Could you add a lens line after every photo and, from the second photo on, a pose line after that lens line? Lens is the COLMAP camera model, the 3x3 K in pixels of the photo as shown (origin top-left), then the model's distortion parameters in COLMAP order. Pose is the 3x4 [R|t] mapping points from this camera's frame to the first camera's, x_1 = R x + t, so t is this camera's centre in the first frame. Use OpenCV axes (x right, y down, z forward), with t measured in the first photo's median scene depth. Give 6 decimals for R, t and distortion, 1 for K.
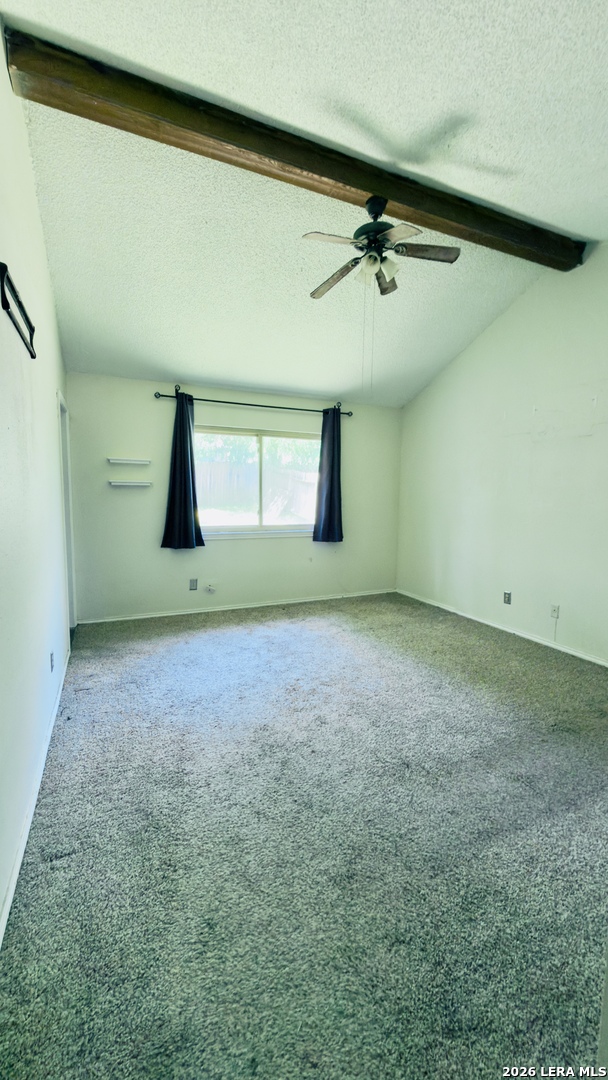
lens RADIAL K [[431.5, 0, 304.0], [0, 431.5, 540.0], [0, 0, 1]] dist [-0.001898, 0.000056]
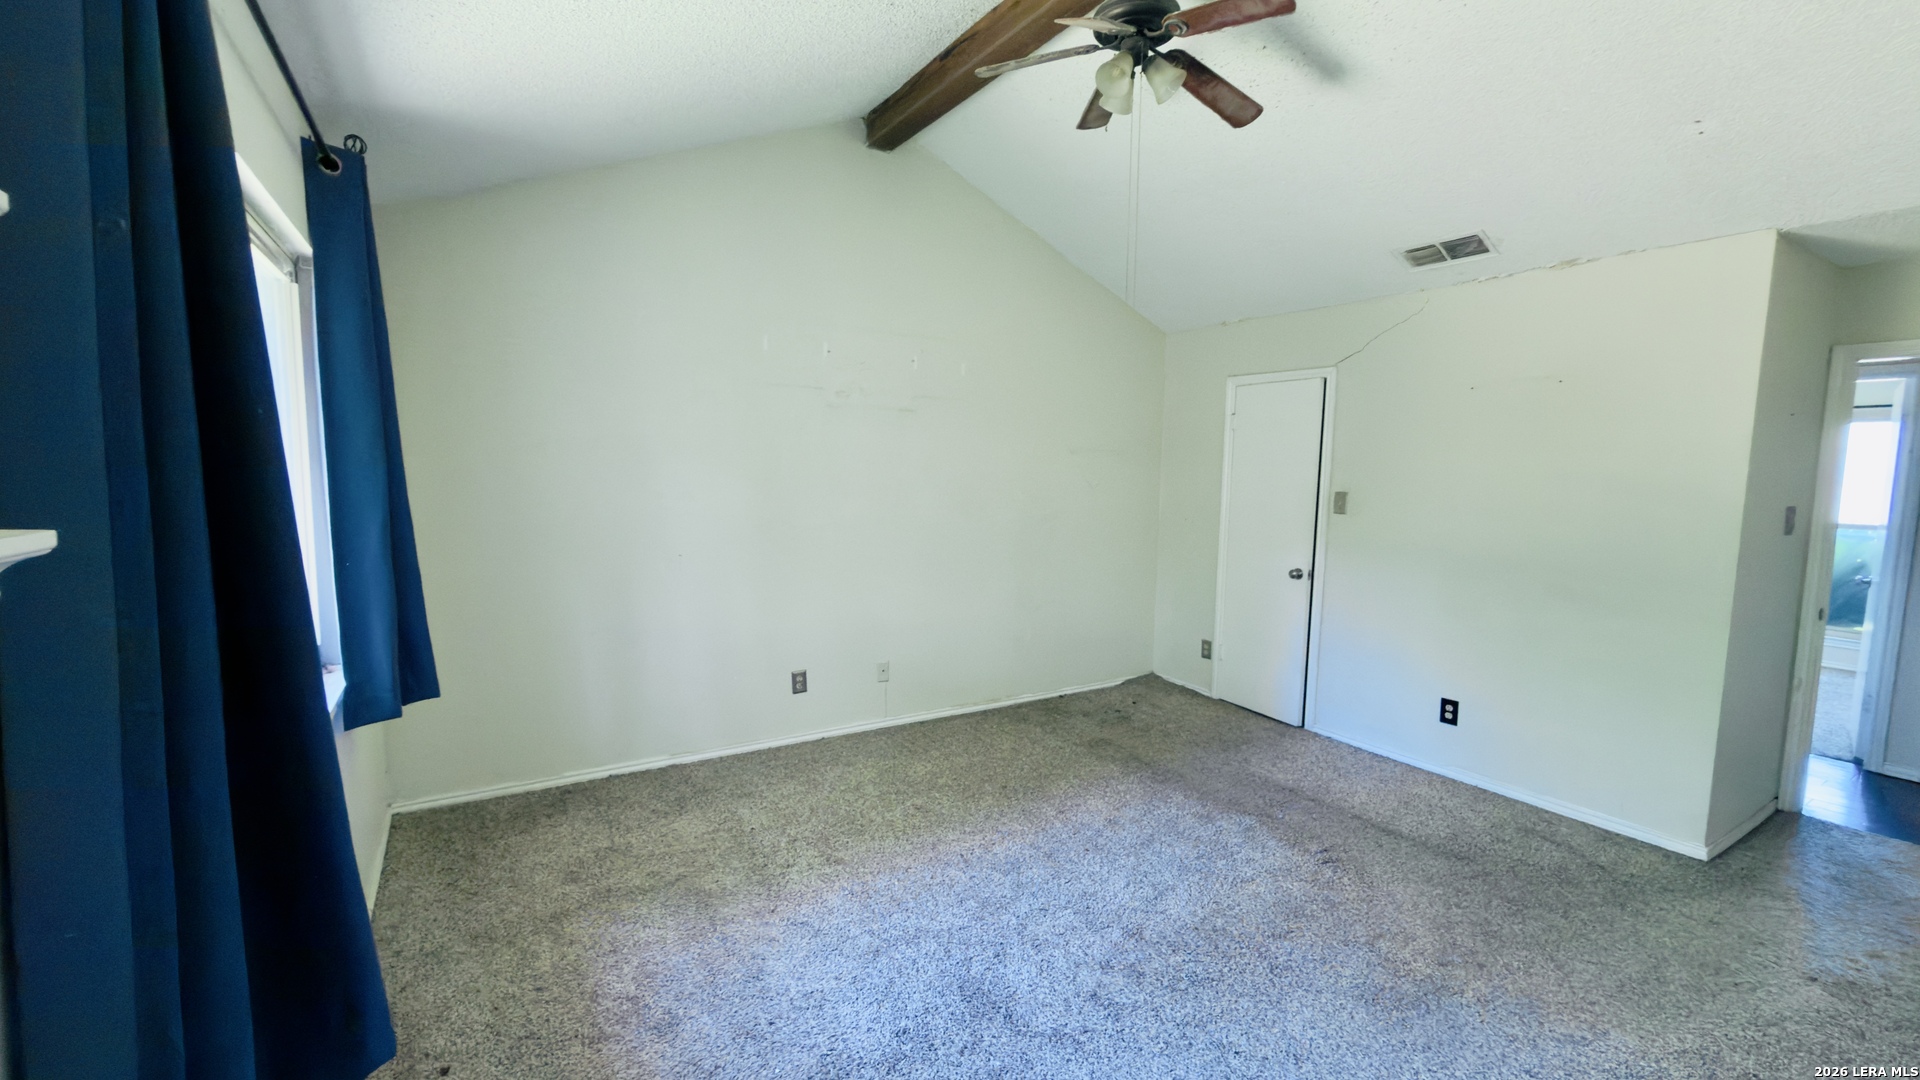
lens RADIAL K [[767.2, 0, 960.0], [0, 767.2, 540.0], [0, 0, 1]] dist [-0.001898, 0.000056]
pose [[-0.142595, -0.103901, 0.984313, -0.570340], [0.083464, 0.989671, 0.116558, -0.161946], [-0.986256, 0.098776, -0.132450, 1.038184]]
